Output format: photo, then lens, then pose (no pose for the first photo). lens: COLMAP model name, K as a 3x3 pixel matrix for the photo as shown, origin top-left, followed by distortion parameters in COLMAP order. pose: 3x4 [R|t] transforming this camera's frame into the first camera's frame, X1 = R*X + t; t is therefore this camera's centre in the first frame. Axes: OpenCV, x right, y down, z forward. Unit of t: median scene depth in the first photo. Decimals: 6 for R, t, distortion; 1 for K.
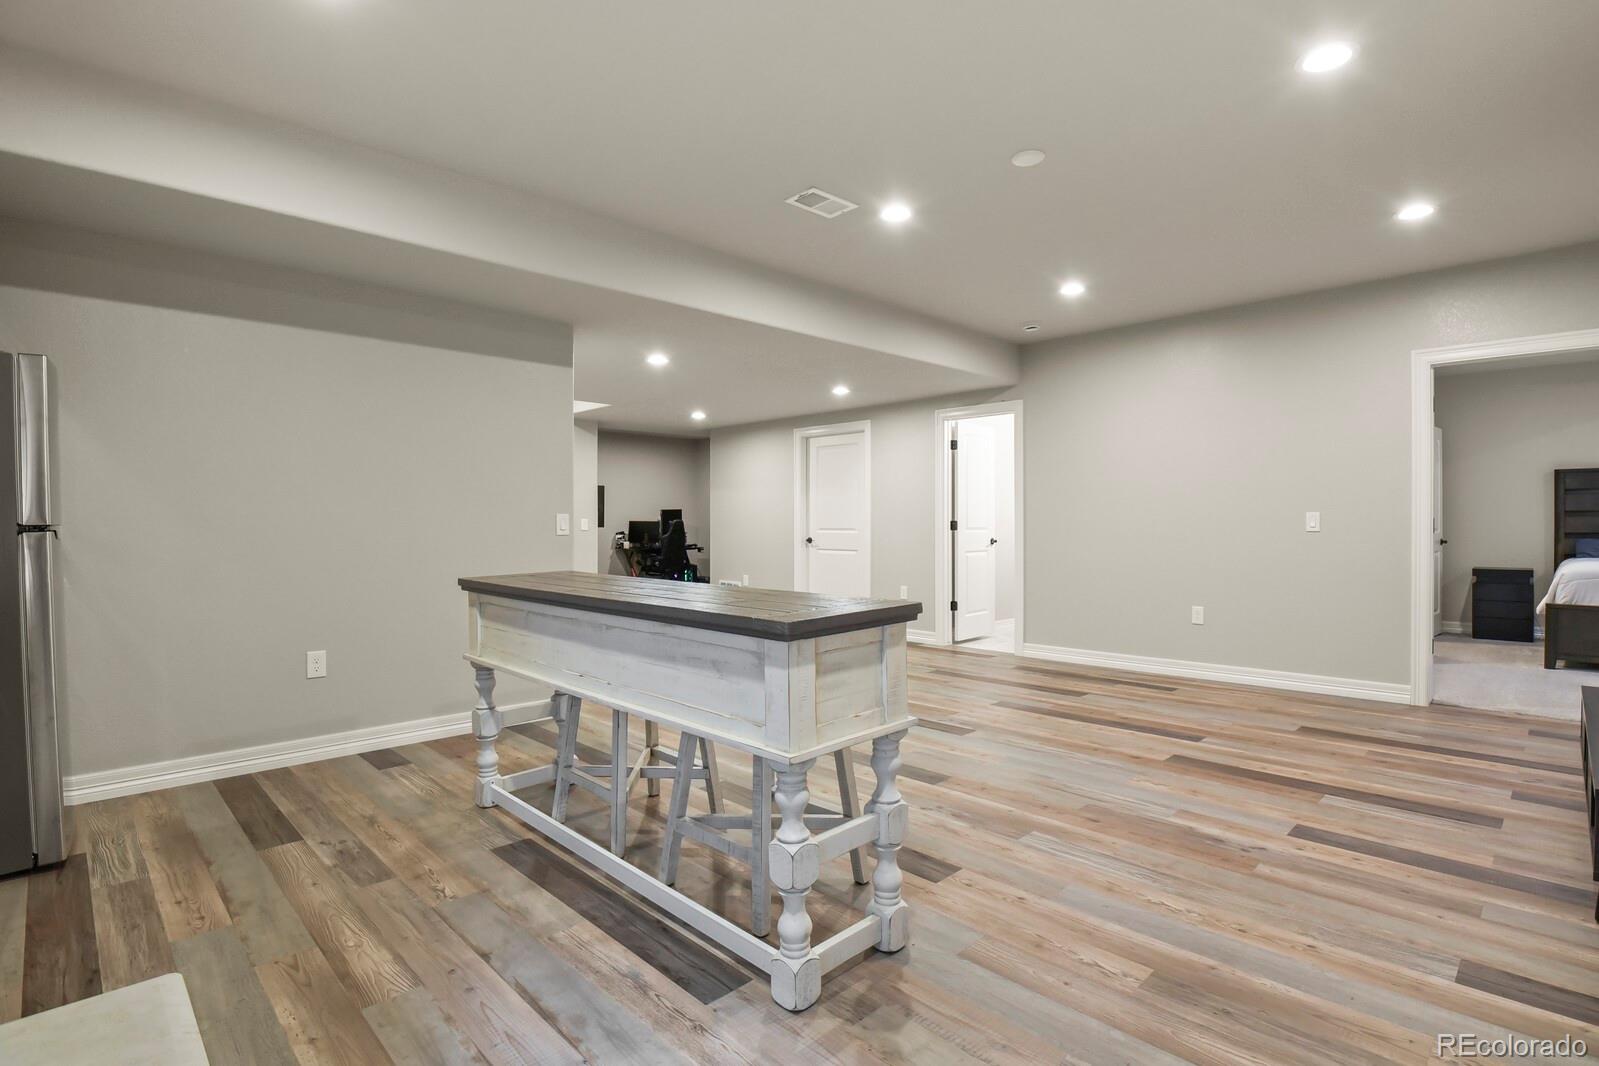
lens RADIAL K [[787.3, 0, 809.5], [0, 787.3, 526.4], [0, 0, 1]] dist [-0.026837, -0.000303]
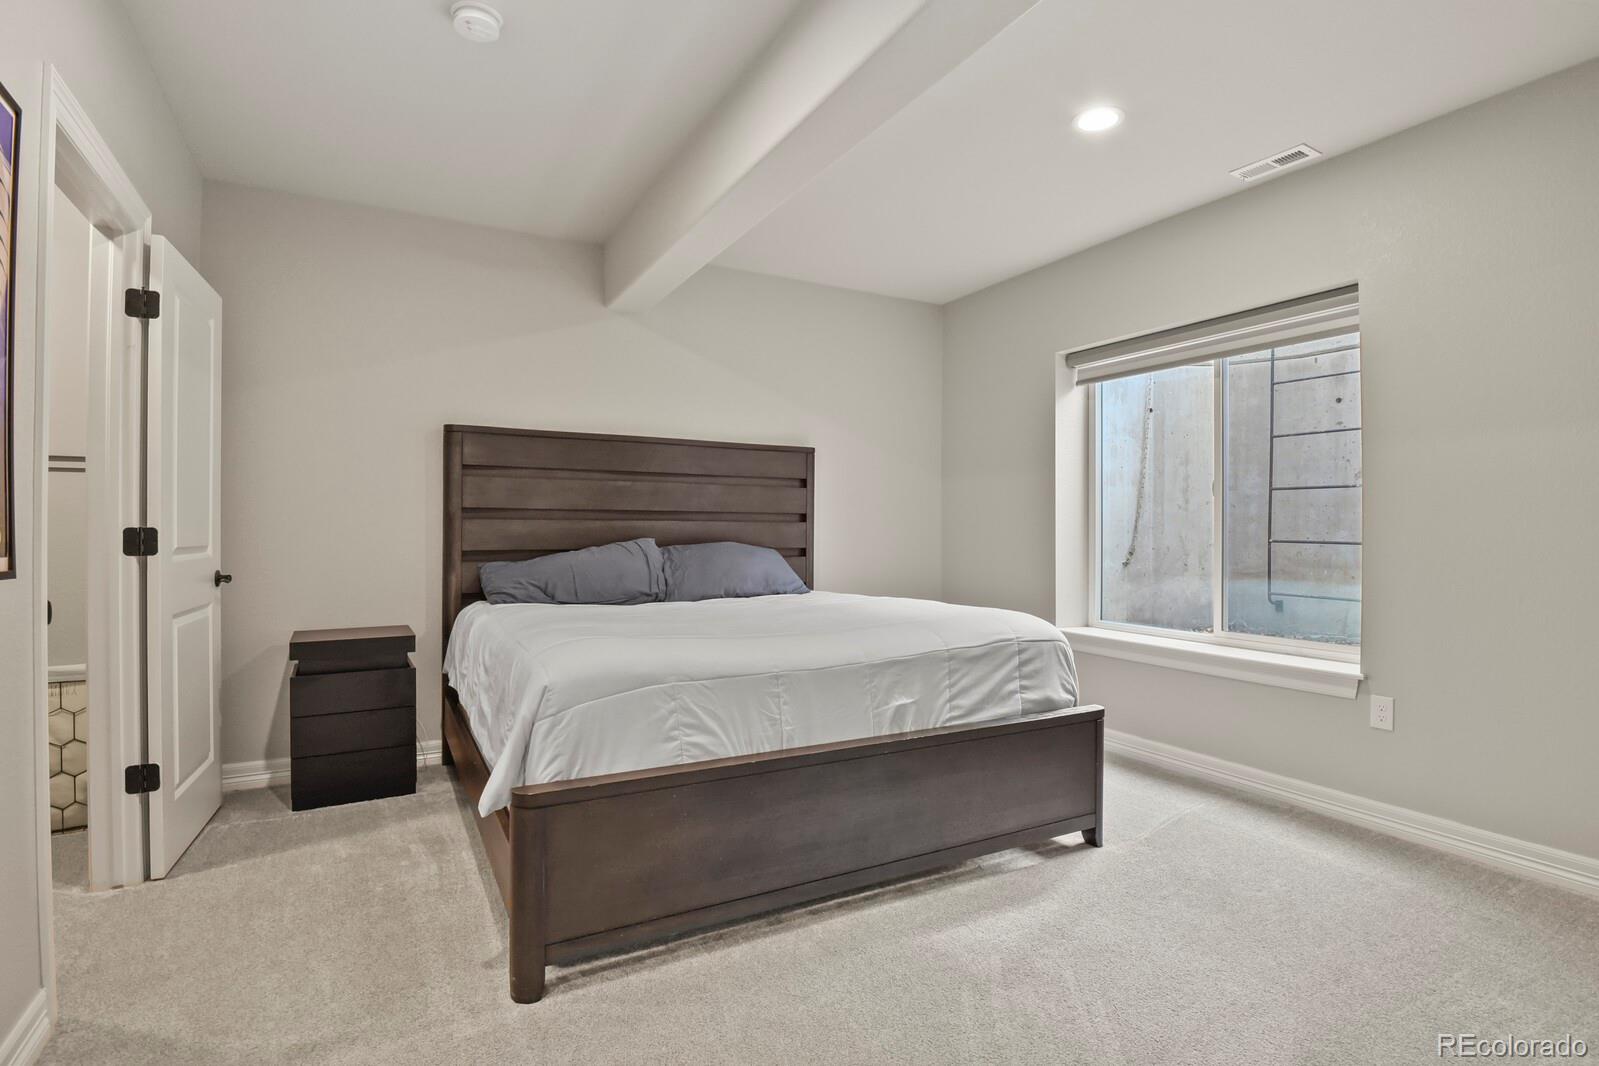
lens RADIAL K [[787.3, 0, 810.5], [0, 787.3, 526.9], [0, 0, 1]] dist [-0.026837, -0.000303]
pose [[0.268796, 0.008273, 0.963161, 0.556223], [0.003812, 0.999946, -0.009652, -0.001623], [-0.963189, 0.006266, 0.268750, 0.646272]]
